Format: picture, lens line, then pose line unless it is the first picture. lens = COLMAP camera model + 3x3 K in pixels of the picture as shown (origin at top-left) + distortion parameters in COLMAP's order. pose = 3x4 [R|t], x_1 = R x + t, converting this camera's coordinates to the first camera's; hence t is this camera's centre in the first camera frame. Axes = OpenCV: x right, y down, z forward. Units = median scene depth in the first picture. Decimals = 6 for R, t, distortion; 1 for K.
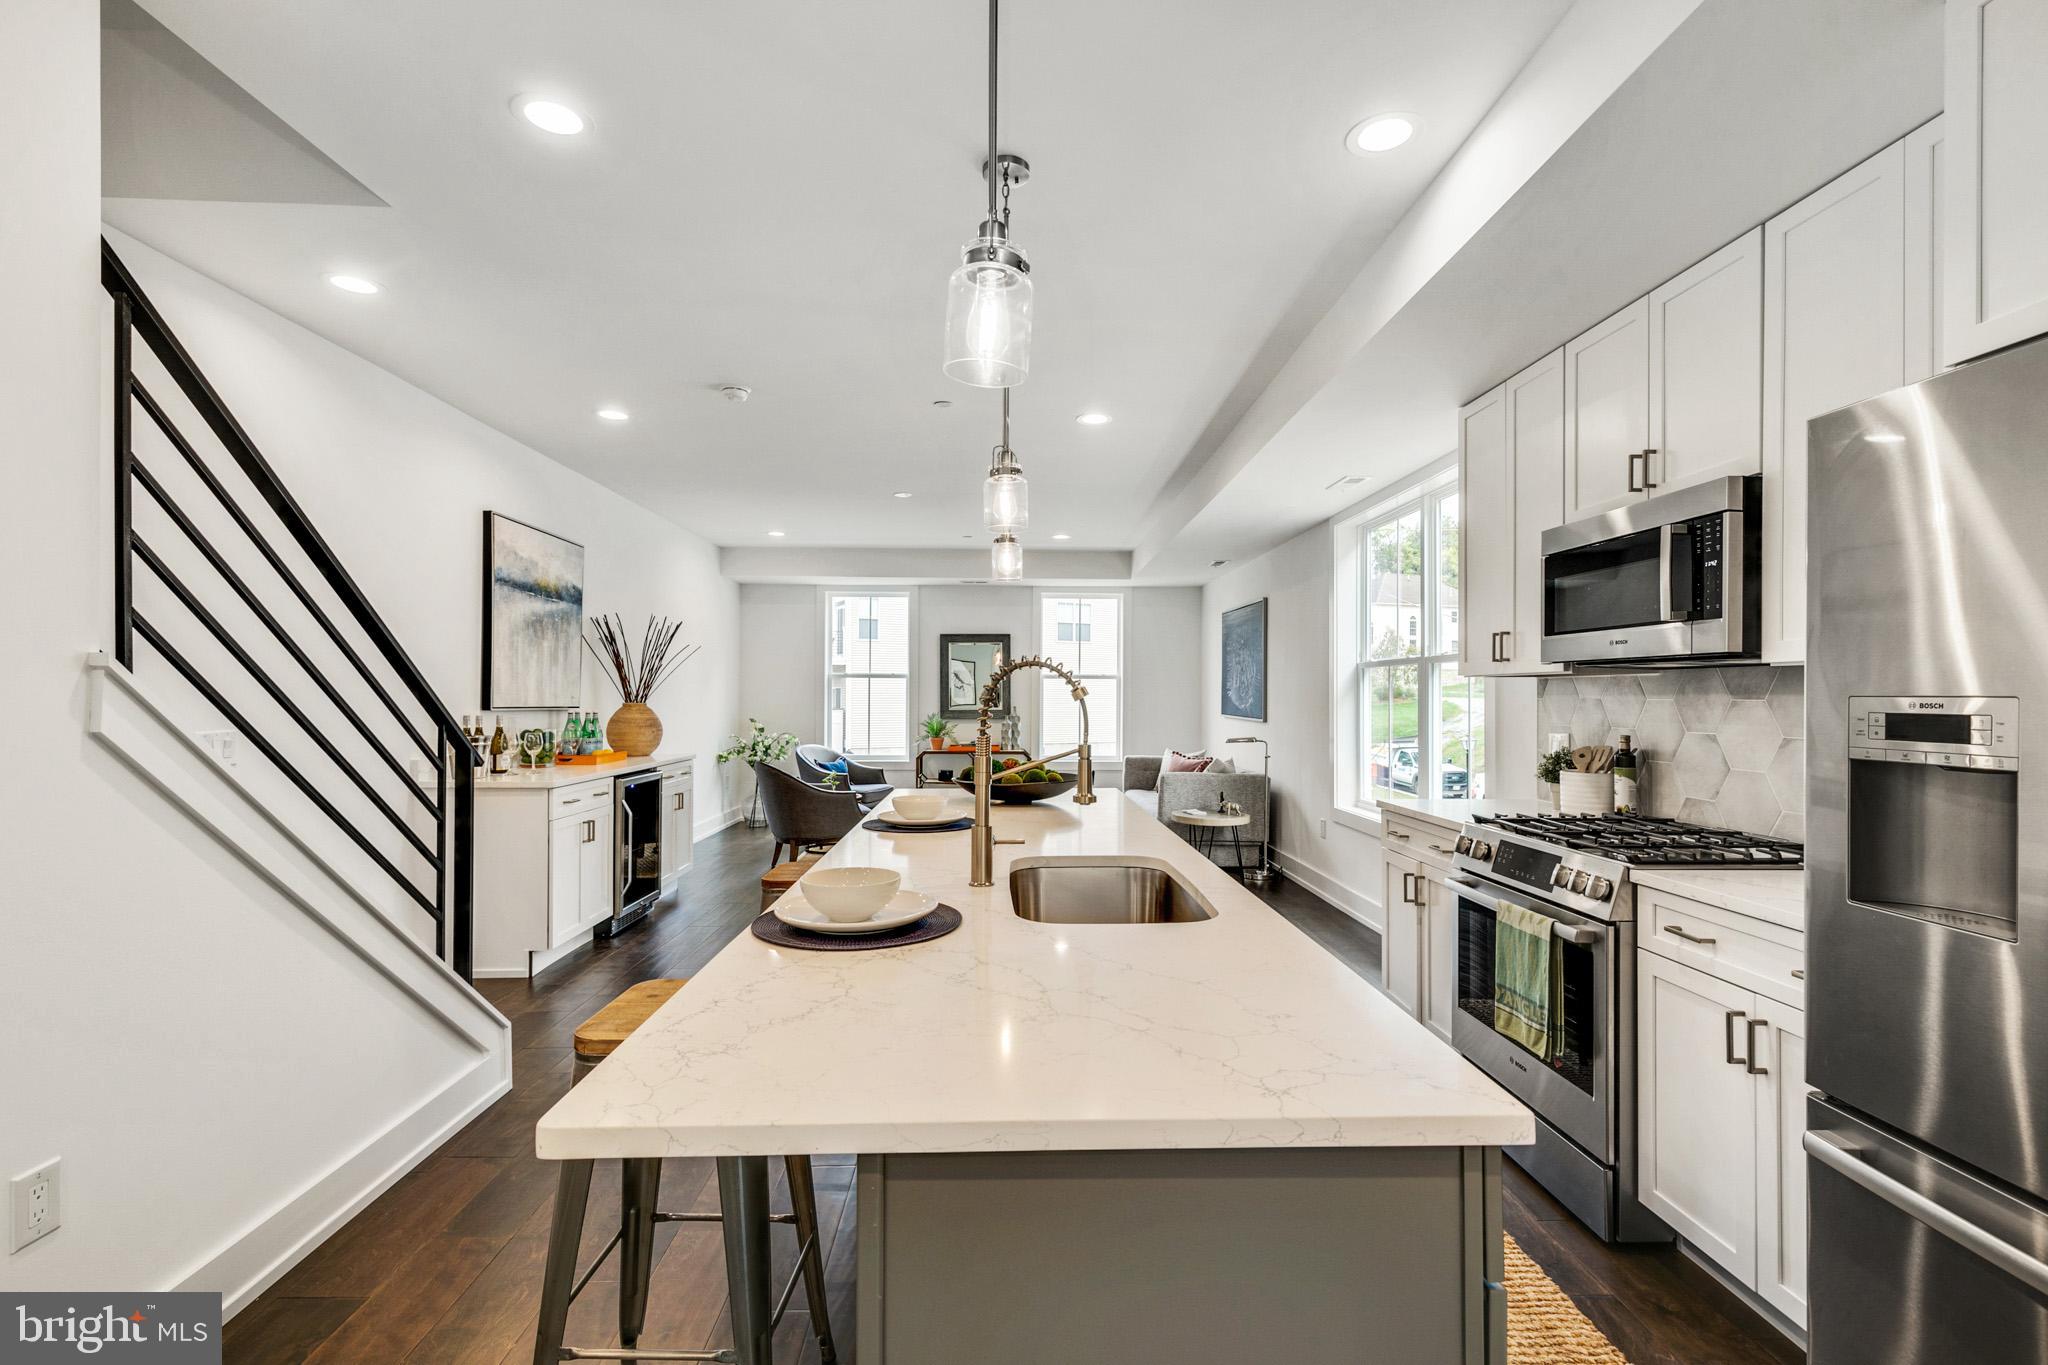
lens RADIAL K [[921.8, 0, 1027.7], [0, 921.8, 690.4], [0, 0, 1]] dist [0.002880, 0.000276]
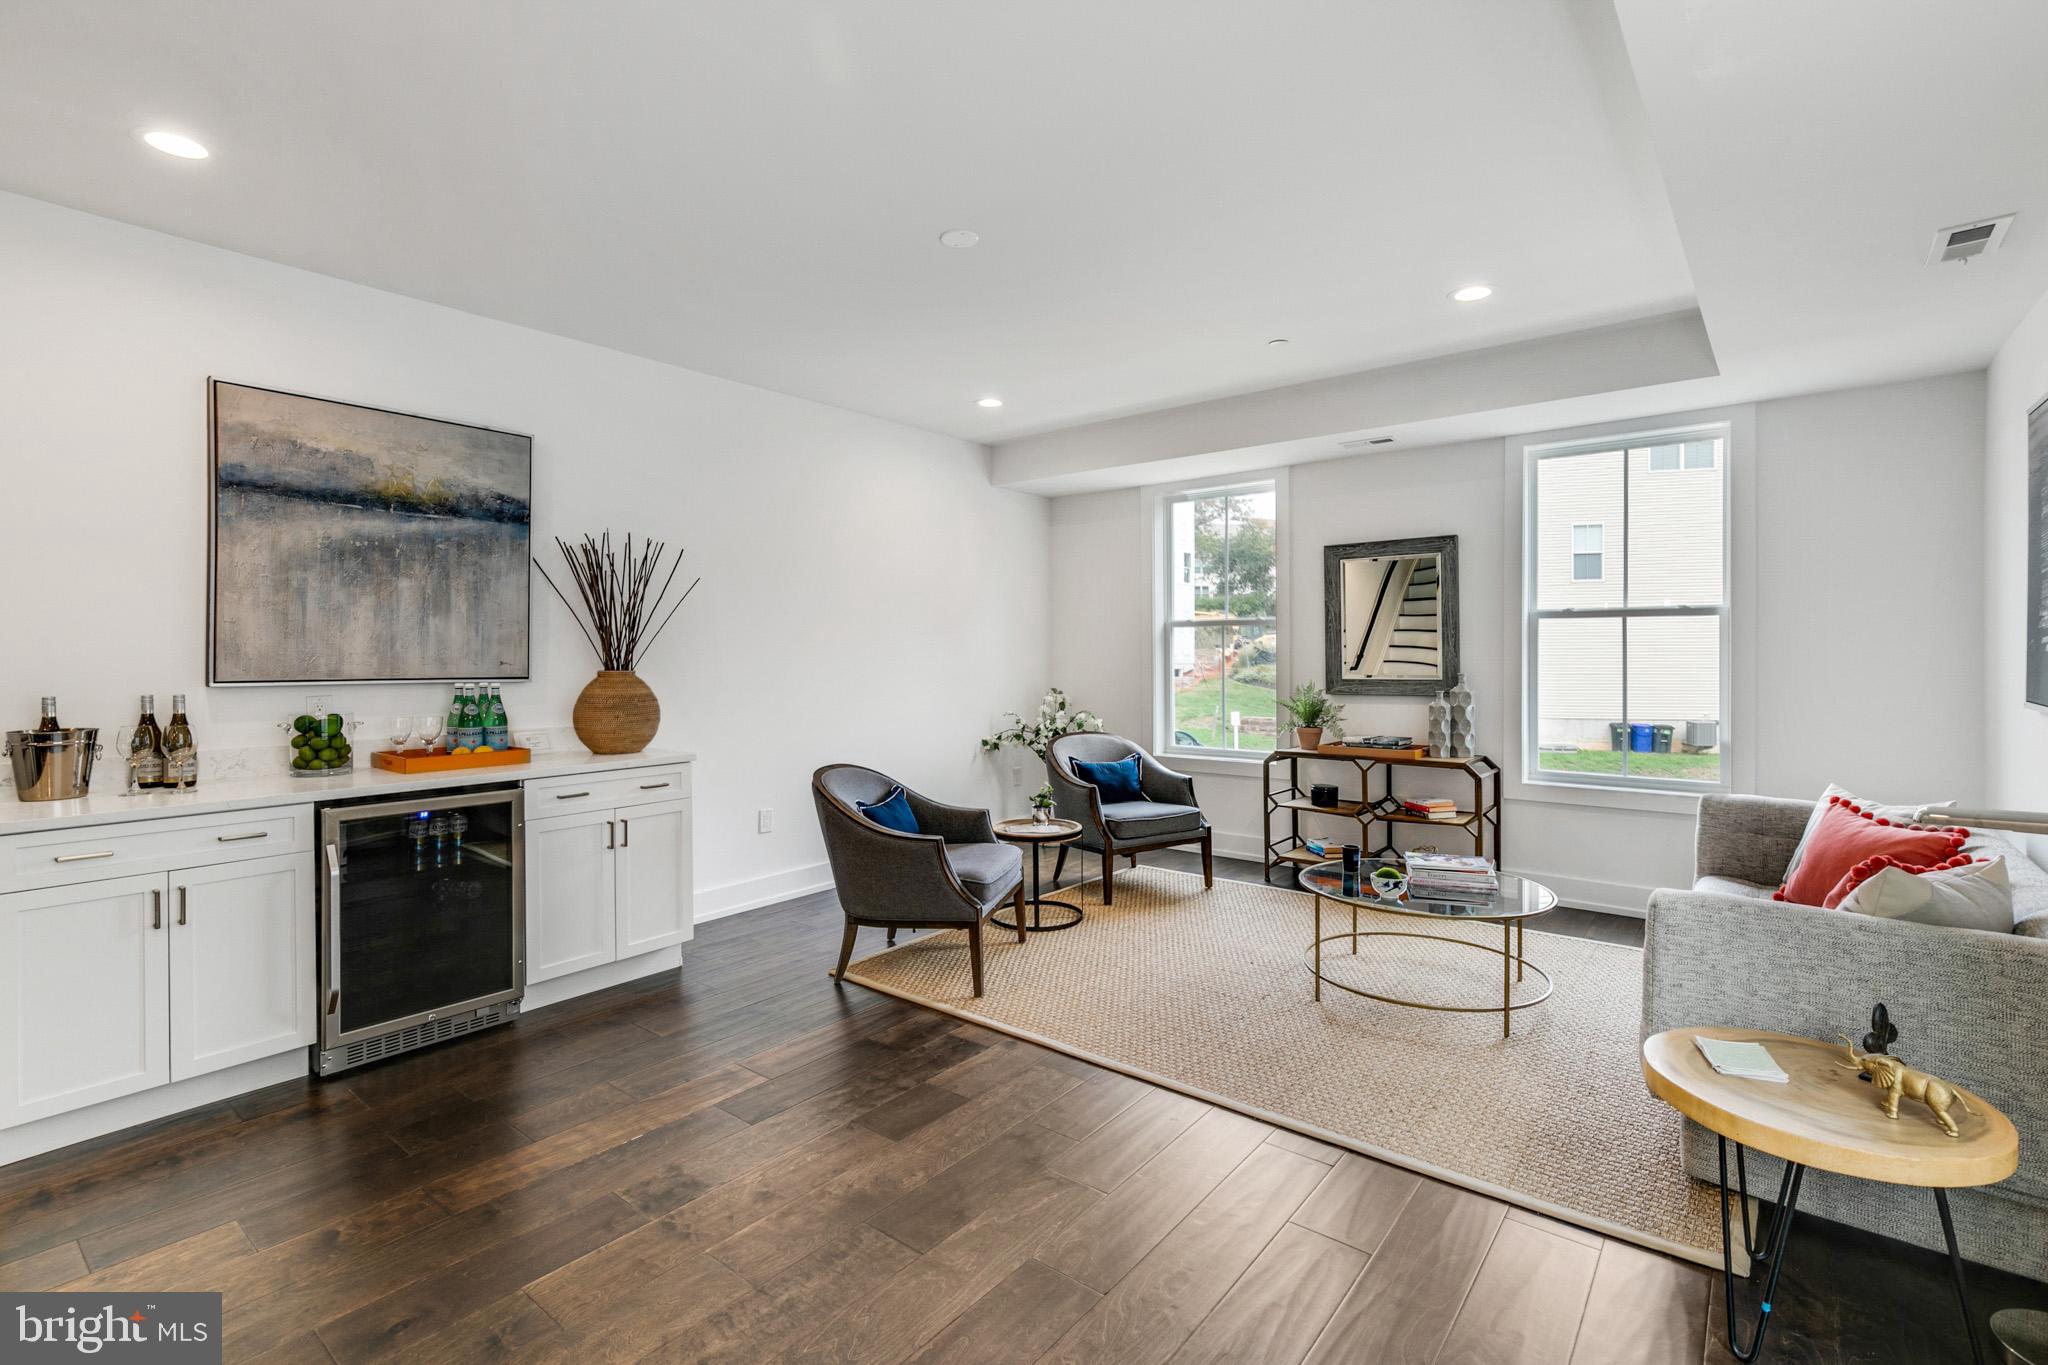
lens RADIAL K [[921.8, 0, 1037.0], [0, 921.8, 654.2], [0, 0, 1]] dist [0.002880, 0.000276]
pose [[0.758981, -0.006912, -0.651076, 0.434952], [0.012201, 0.999919, 0.003608, 0.006041], [0.650998, -0.010682, 0.759004, 1.386891]]
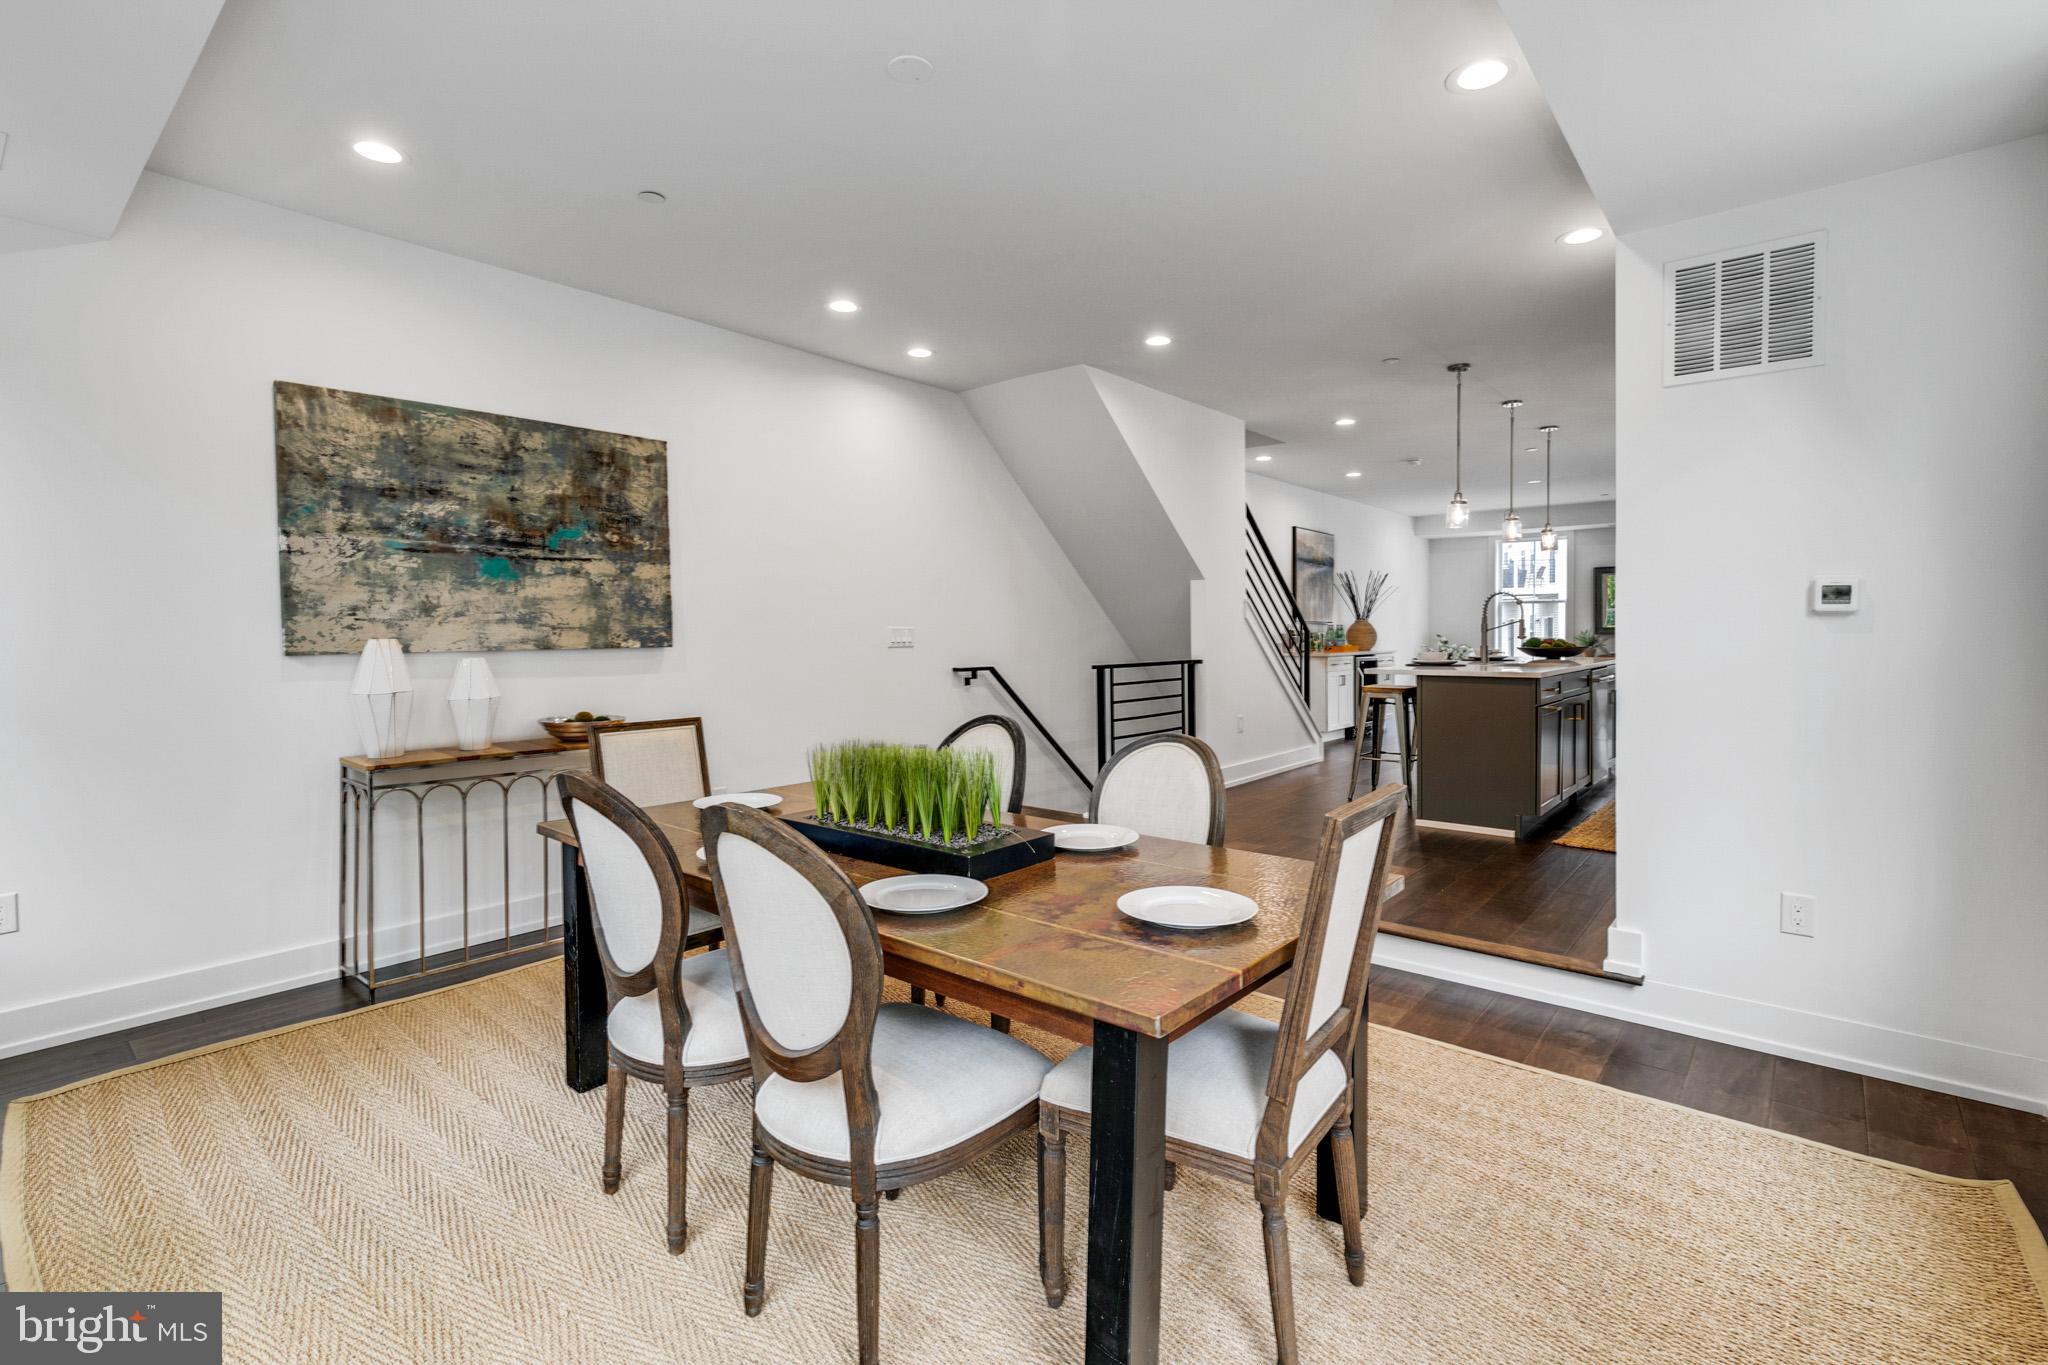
lens RADIAL K [[921.8, 0, 1016.0], [0, 921.8, 642.6], [0, 0, 1]] dist [0.002880, 0.000276]
pose [[0.735386, 0.000357, -0.677649, 0.560857], [0.012442, 0.999824, 0.014028, 0.045803], [0.677535, -0.018747, 0.735252, -1.475677]]
